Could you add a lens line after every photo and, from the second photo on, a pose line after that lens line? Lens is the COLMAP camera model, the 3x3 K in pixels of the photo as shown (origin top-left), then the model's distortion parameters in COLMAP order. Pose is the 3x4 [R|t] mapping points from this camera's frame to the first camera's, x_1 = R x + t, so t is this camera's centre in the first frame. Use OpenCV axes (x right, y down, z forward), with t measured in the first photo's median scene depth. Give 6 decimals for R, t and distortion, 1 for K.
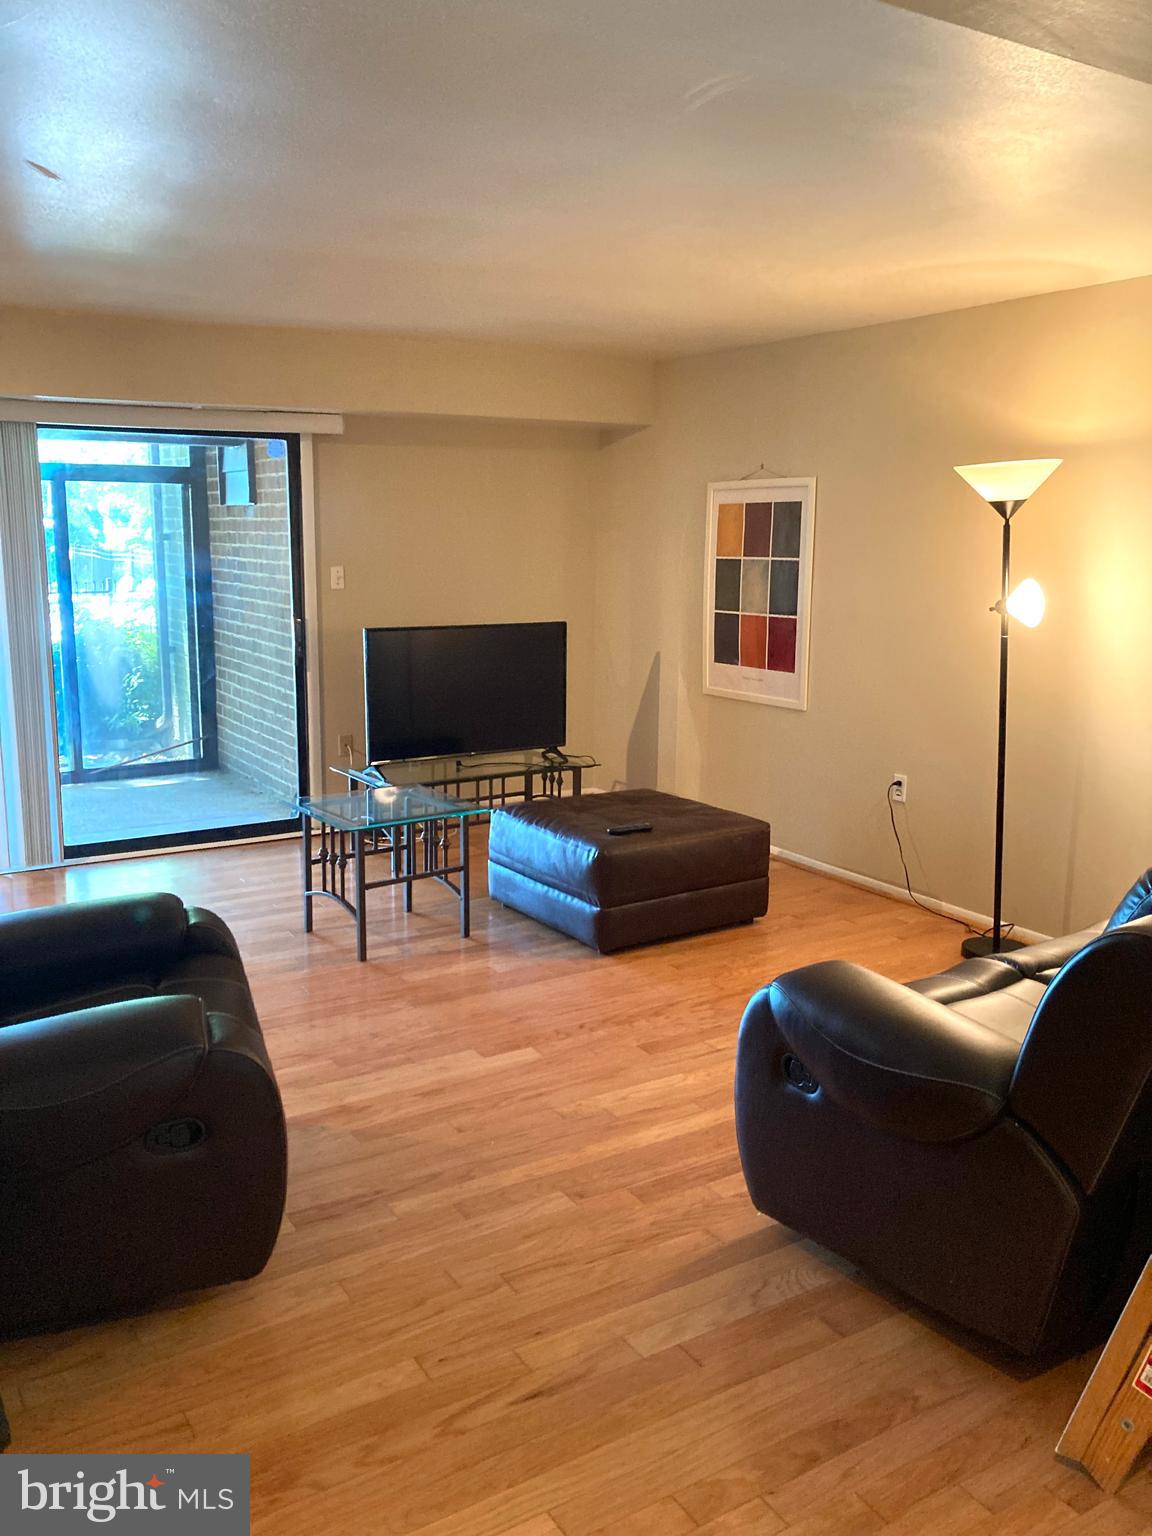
lens RADIAL K [[1282.8, 0, 581.8], [0, 1282.8, 764.2], [0, 0, 1]] dist [-0.000923, 0.000225]
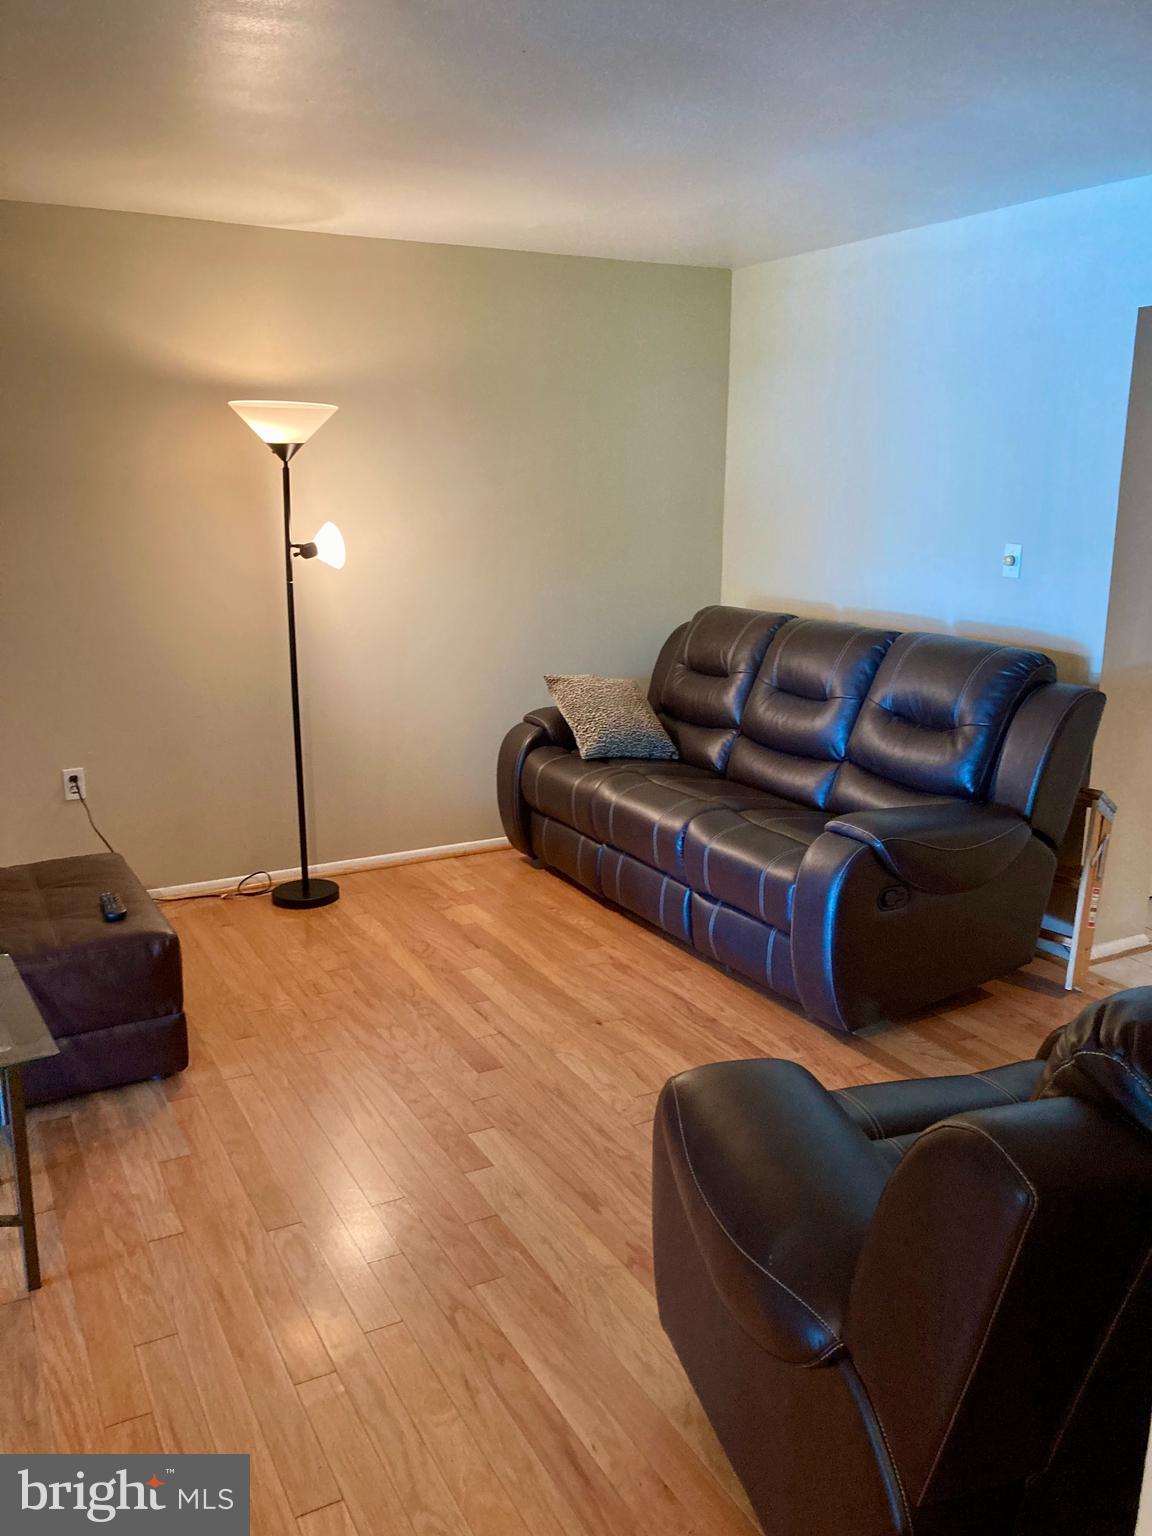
lens RADIAL K [[1282.8, 0, 580.7], [0, 1282.8, 771.4], [0, 0, 1]] dist [-0.000923, 0.000225]
pose [[0.074332, -0.251175, 0.965083, -0.664633], [0.189776, 0.953638, 0.233580, -0.151493], [-0.979010, 0.165787, 0.118552, 0.699882]]
